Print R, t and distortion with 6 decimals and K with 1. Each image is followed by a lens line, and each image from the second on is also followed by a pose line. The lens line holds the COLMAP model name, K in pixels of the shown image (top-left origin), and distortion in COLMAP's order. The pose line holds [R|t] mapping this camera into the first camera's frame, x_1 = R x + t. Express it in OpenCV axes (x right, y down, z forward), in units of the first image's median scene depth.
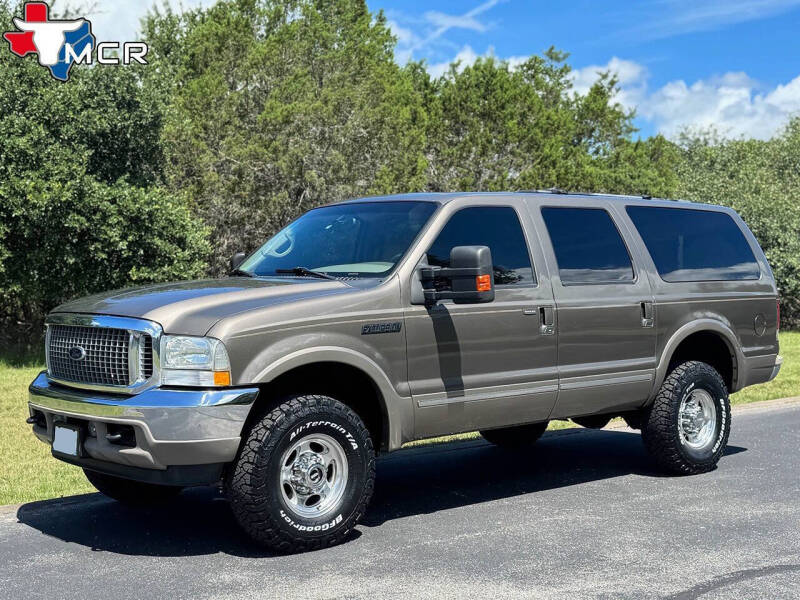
lens RADIAL K [[1109.7, 0, 394.7], [0, 1109.7, 299.5], [0, 0, 1]] dist [0.152555, -0.059562]
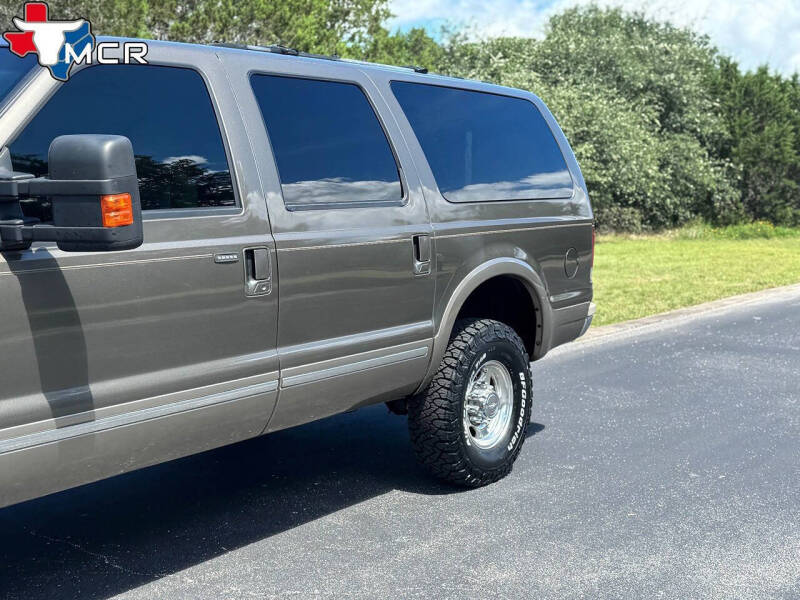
lens RADIAL K [[1117.3, 0, 396.2], [0, 1117.3, 304.3], [0, 0, 1]] dist [0.159627, -0.071810]
pose [[0.976745, -0.010185, 0.214164, 0.070927], [-0.009816, 0.995700, 0.092120, -0.015891], [-0.214181, -0.092079, 0.972444, 0.362305]]
